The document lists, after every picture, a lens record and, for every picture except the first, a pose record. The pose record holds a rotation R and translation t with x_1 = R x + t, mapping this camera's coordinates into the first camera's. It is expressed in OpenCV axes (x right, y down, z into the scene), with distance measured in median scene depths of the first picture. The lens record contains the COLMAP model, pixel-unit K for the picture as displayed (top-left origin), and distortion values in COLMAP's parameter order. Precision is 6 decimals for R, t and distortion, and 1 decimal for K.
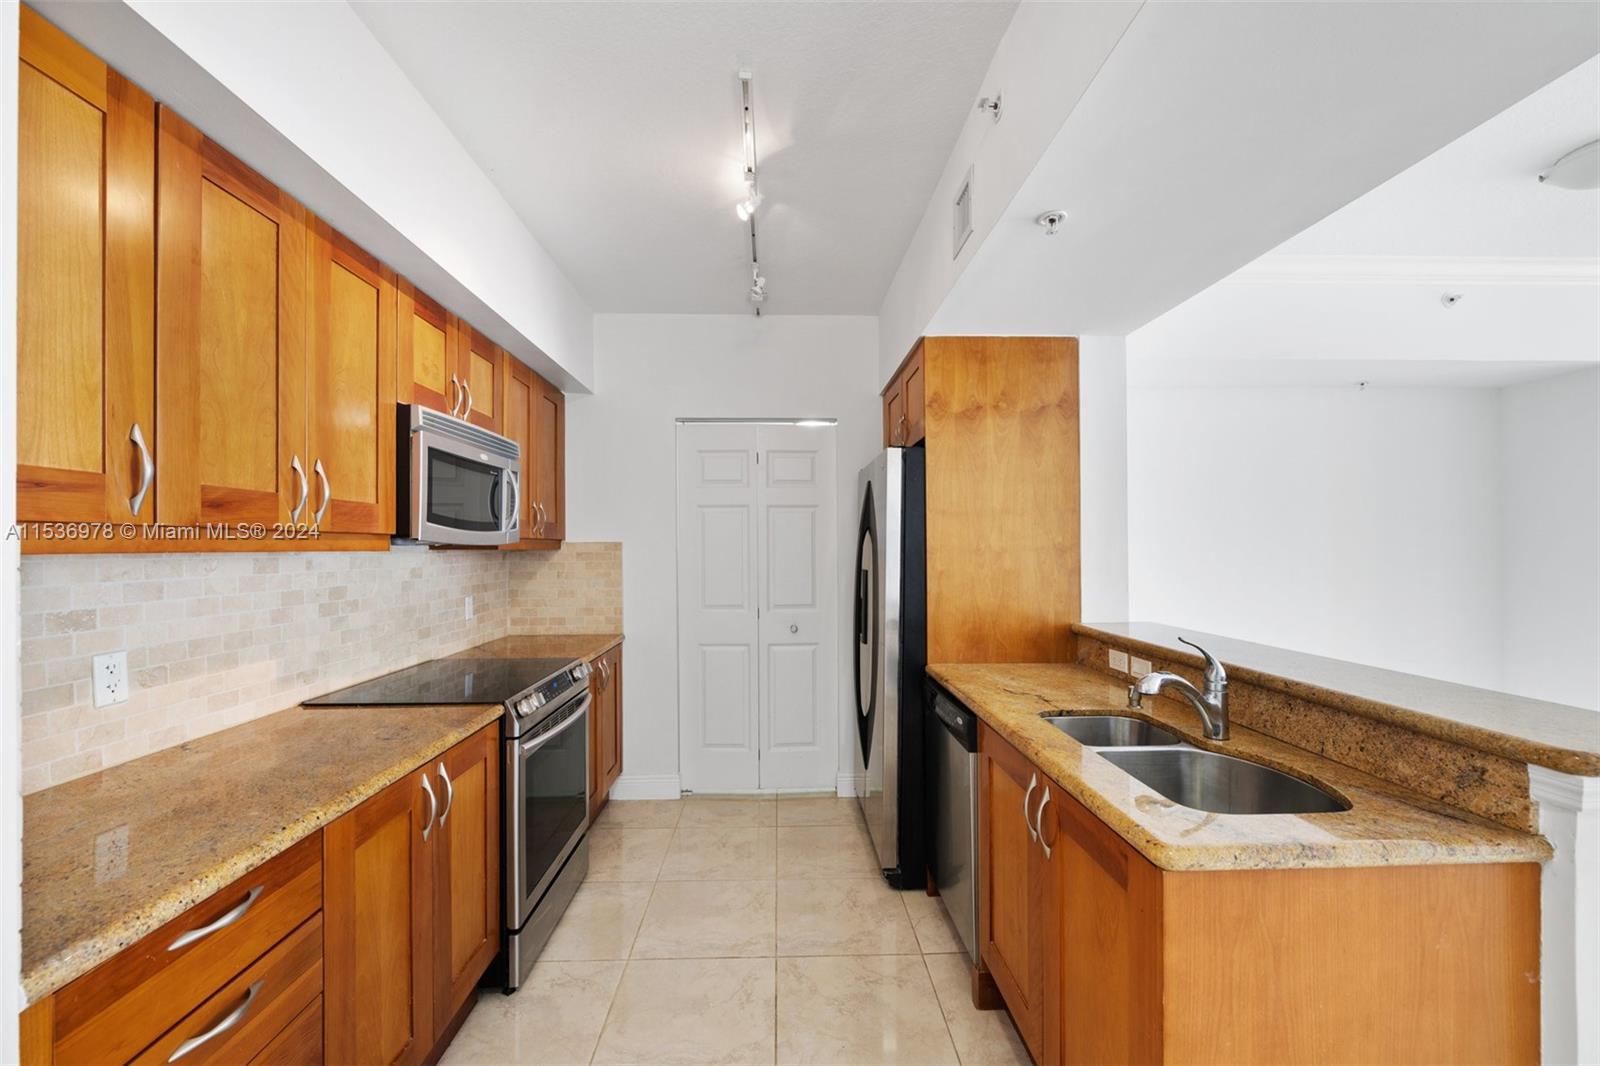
lens RADIAL K [[630.9, 0, 798.3], [0, 630.9, 544.4], [0, 0, 1]] dist [-0.002156, 0.000073]
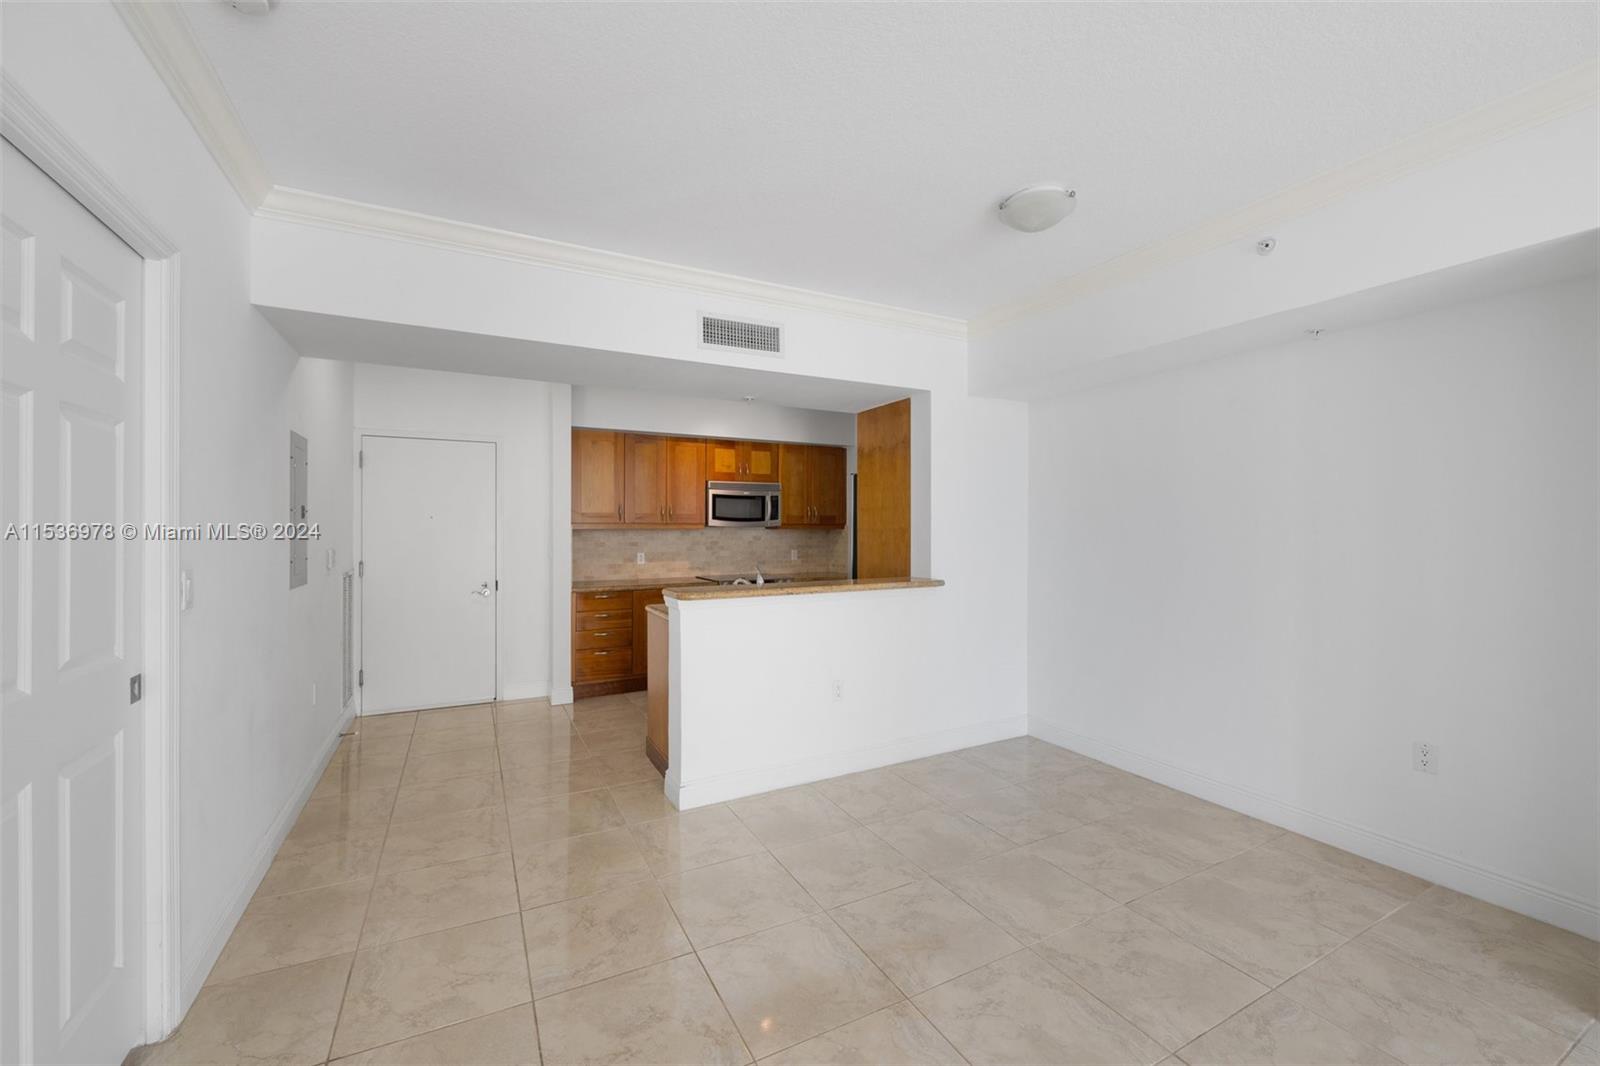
lens RADIAL K [[630.9, 0, 801.9], [0, 630.9, 528.7], [0, 0, 1]] dist [-0.002156, 0.000073]
pose [[0.439671, 0.004460, -0.898148, 2.120780], [0.002572, 0.999977, 0.006225, -0.008615], [0.898155, -0.005047, 0.439649, 0.063444]]
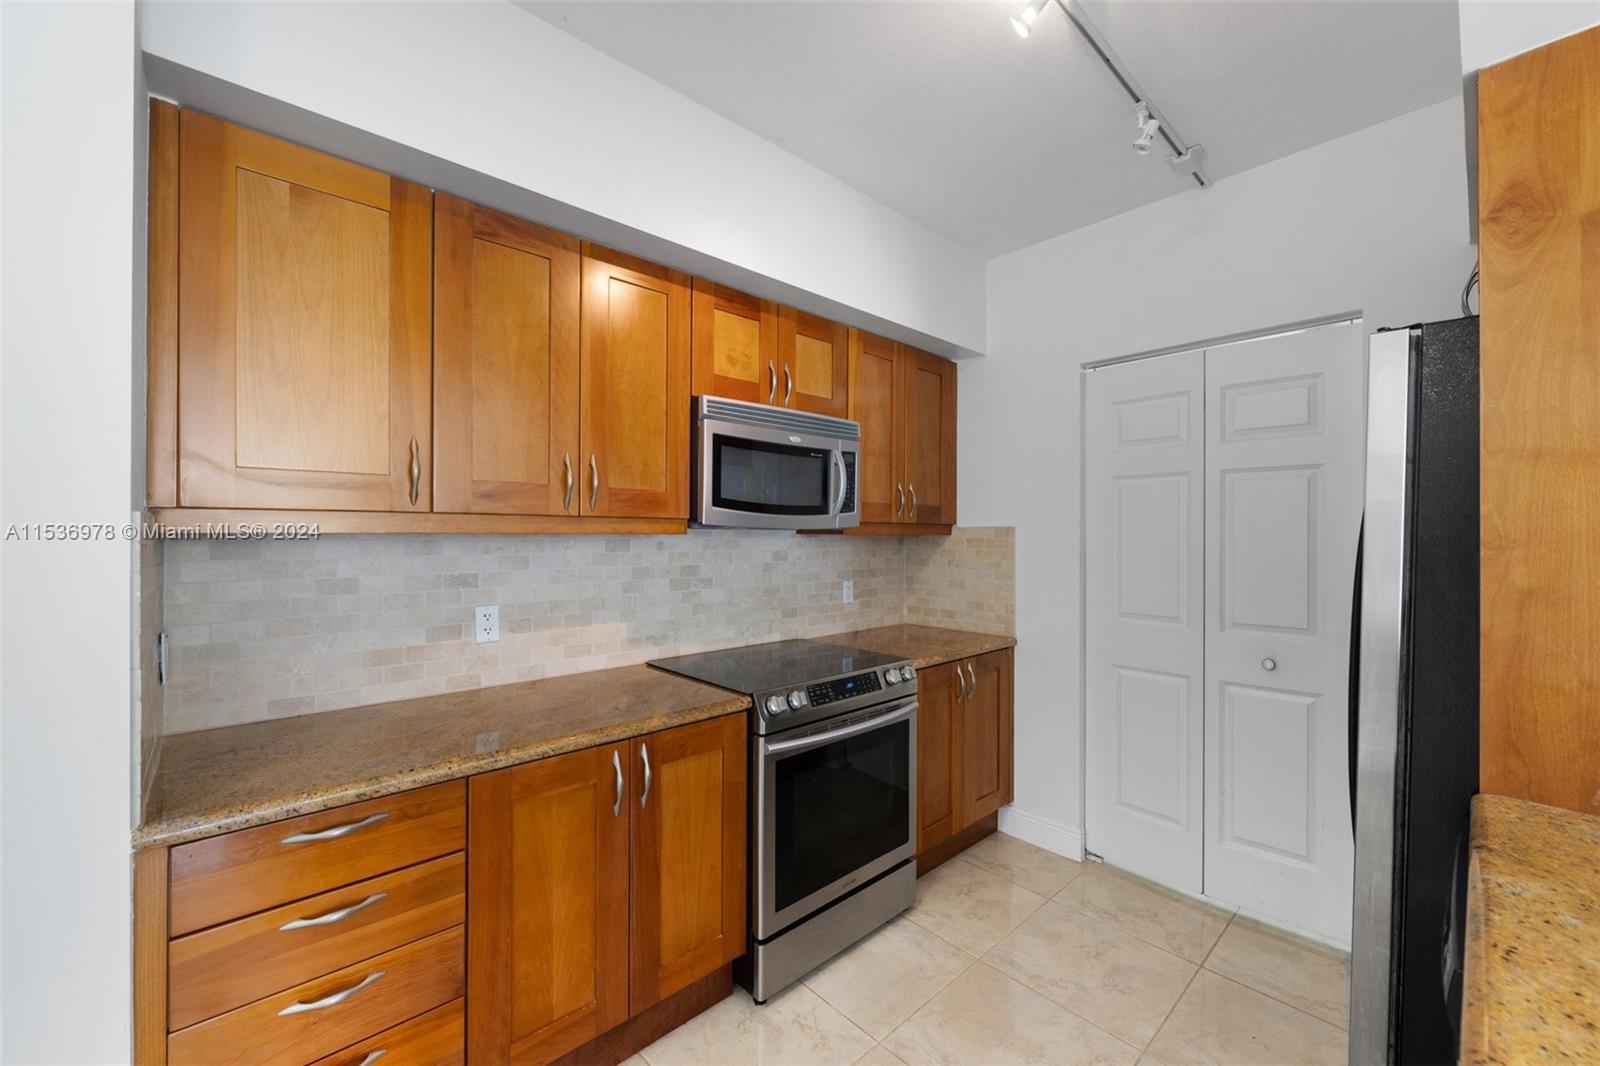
lens RADIAL K [[630.9, 0, 799.5], [0, 630.9, 534.6], [0, 0, 1]] dist [-0.002156, 0.000073]
pose [[0.654768, 0.006670, -0.755800, 0.269855], [-0.002631, 0.999975, 0.006545, 0.003272], [0.755825, -0.002297, 0.654769, 0.398114]]
